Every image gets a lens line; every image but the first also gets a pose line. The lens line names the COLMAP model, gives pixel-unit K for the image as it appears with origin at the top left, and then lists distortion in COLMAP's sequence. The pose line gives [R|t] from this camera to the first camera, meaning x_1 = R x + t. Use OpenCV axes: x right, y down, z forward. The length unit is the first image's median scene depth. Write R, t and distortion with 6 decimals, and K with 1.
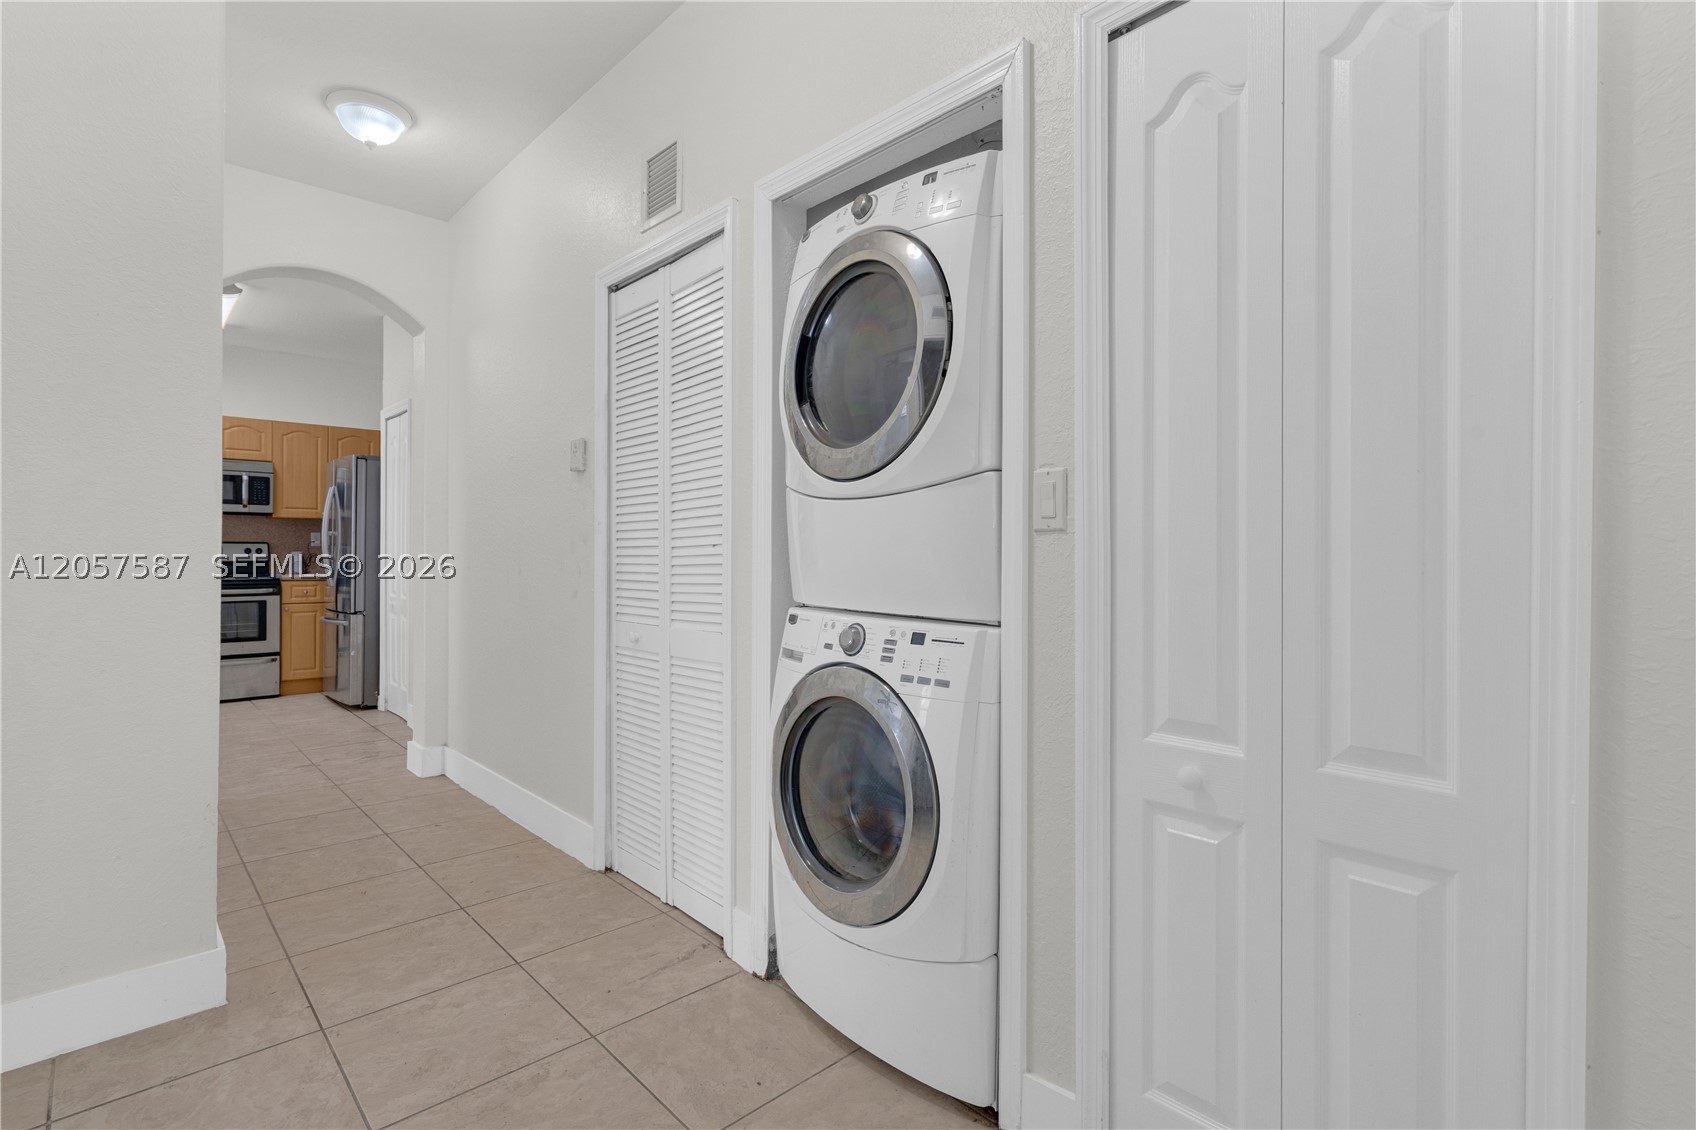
lens RADIAL K [[807.6, 0, 834.1], [0, 807.6, 564.6], [0, 0, 1]] dist [-0.006164, 0.005482]
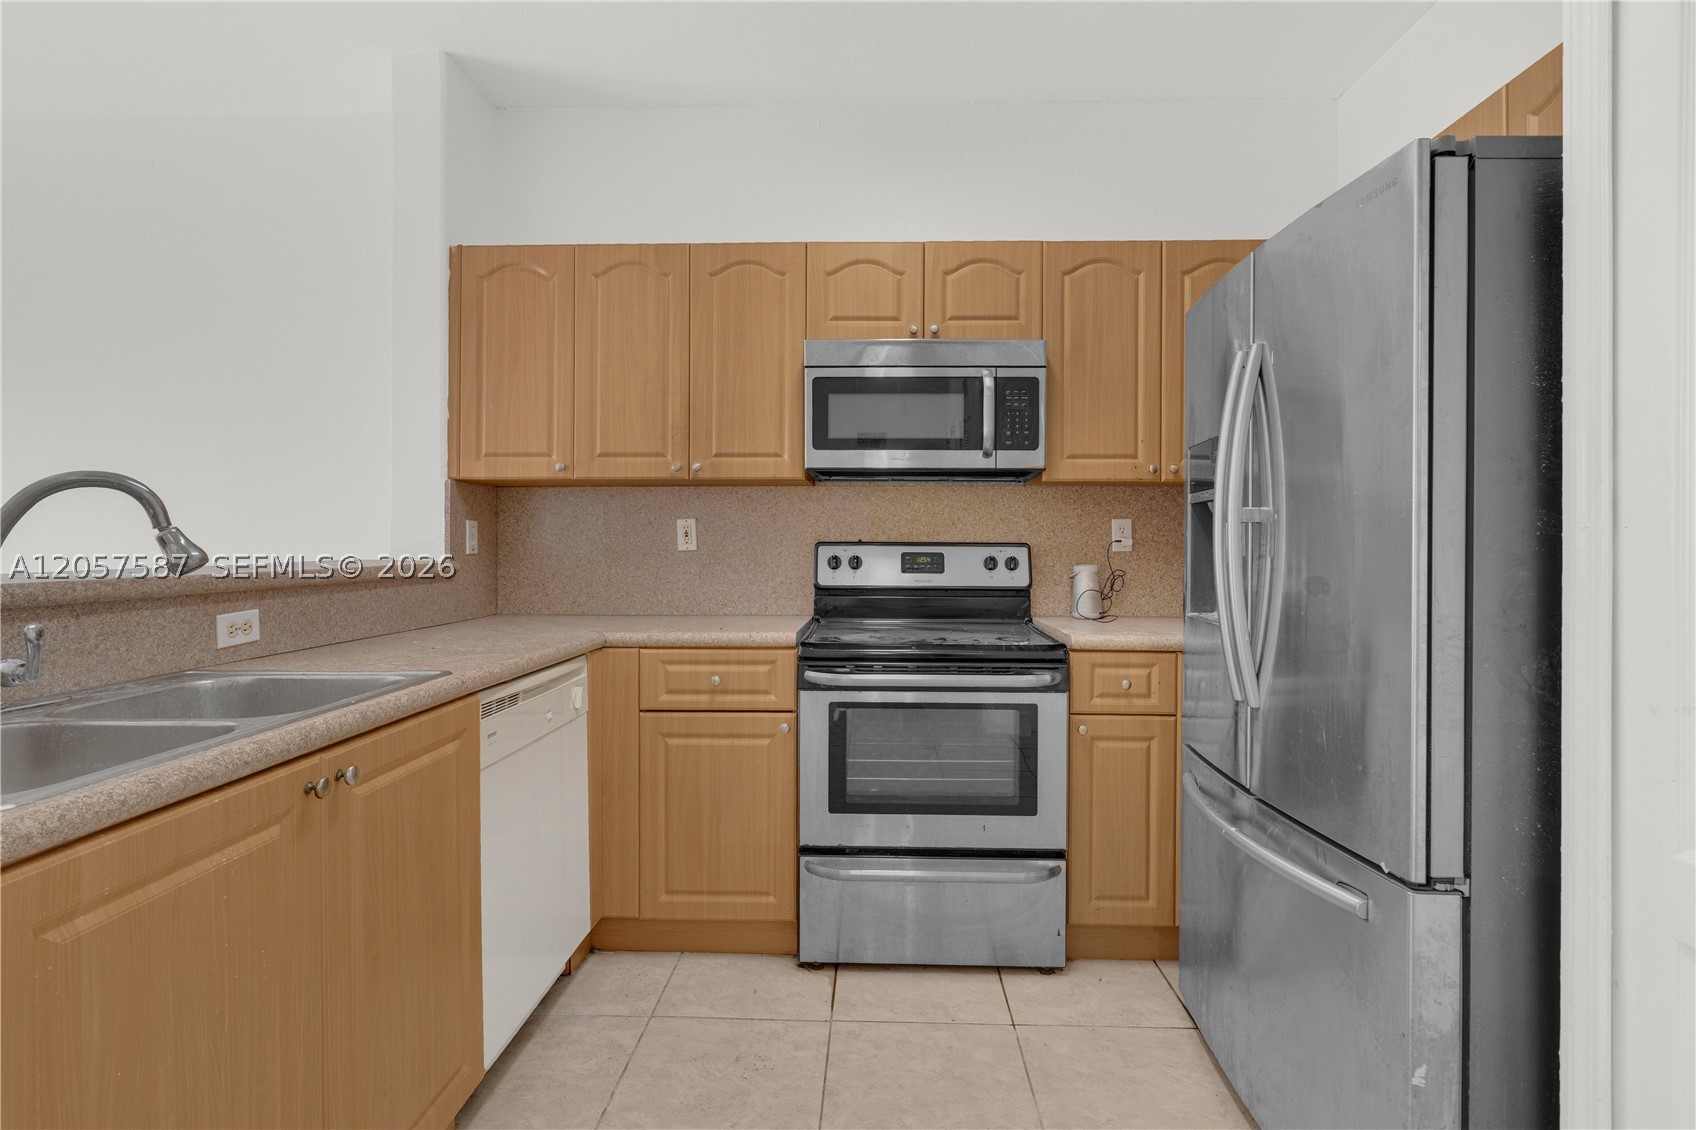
lens RADIAL K [[807.6, 0, 856.5], [0, 807.6, 538.9], [0, 0, 1]] dist [-0.006164, 0.005482]
pose [[0.713196, -0.008564, -0.700912, -0.498985], [-0.002907, 0.999881, -0.015175, -0.024448], [0.700959, 0.012860, 0.713086, 0.672888]]
